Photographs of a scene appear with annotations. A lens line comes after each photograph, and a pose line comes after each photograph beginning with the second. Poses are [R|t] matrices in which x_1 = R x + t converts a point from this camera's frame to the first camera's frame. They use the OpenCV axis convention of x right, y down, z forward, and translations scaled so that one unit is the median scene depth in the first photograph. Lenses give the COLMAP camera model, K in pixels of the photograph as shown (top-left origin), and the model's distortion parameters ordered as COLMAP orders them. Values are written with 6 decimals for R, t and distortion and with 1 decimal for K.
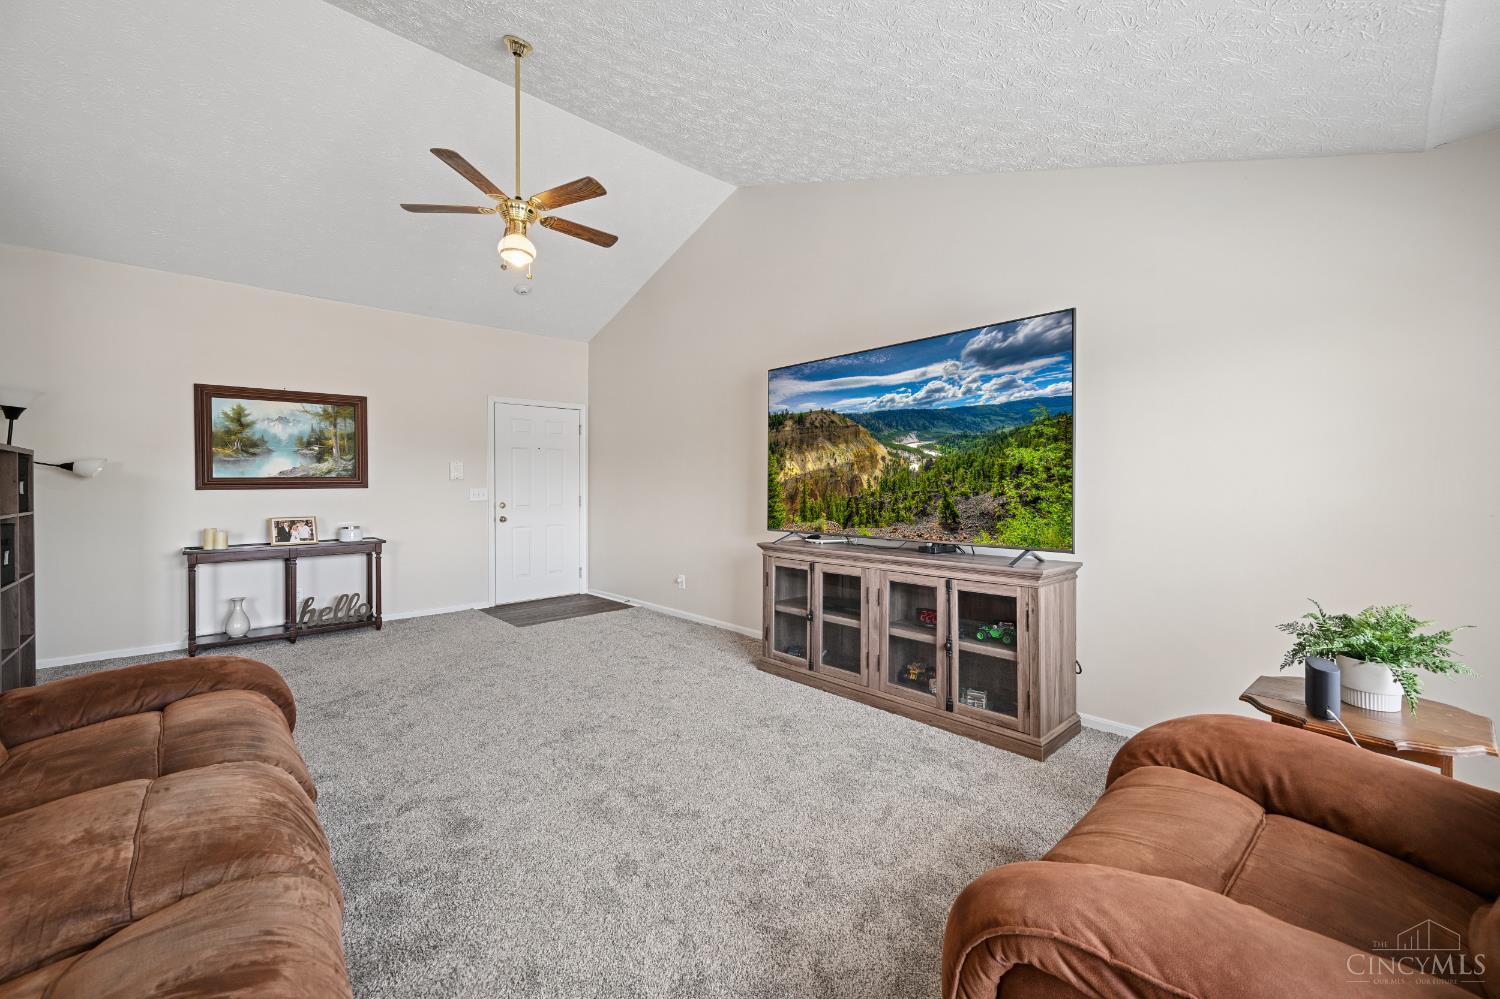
lens RADIAL K [[593.9, 0, 746.9], [0, 593.9, 480.1], [0, 0, 1]] dist [-0.001571, -0.000136]
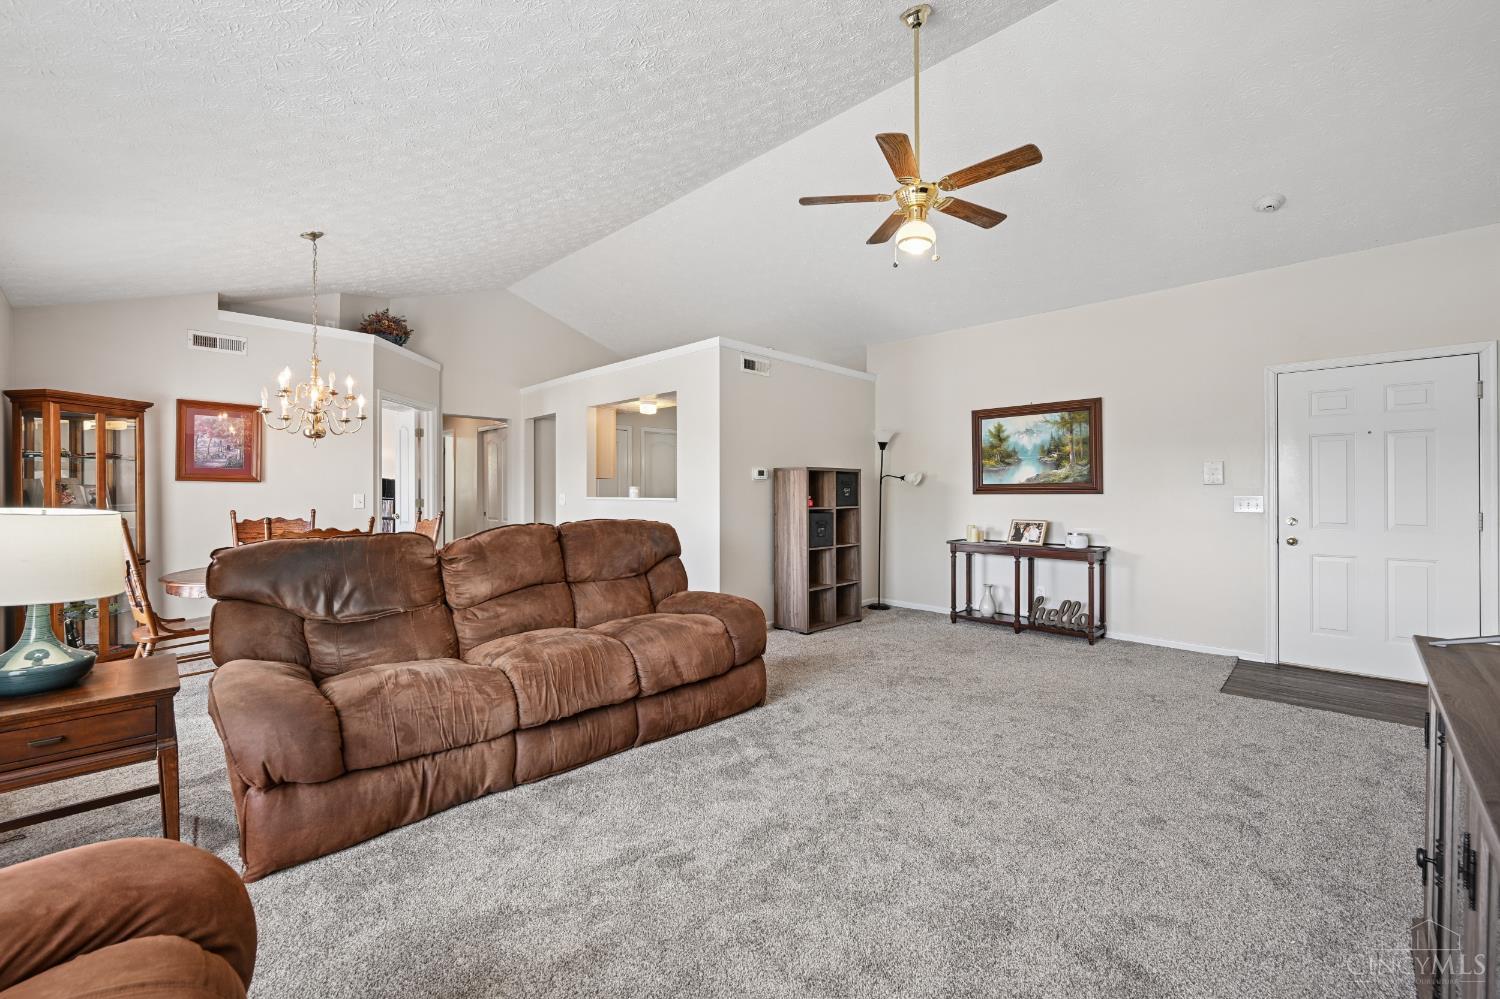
lens RADIAL K [[615.9, 0, 748.0], [0, 615.9, 493.9], [0, 0, 1]] dist [-0.000006, 0.000012]
pose [[0.037914, 0.010945, -0.999221, 0.357399], [0.008003, 0.999905, 0.011256, -0.002635], [0.999249, -0.008423, 0.037823, 0.445662]]
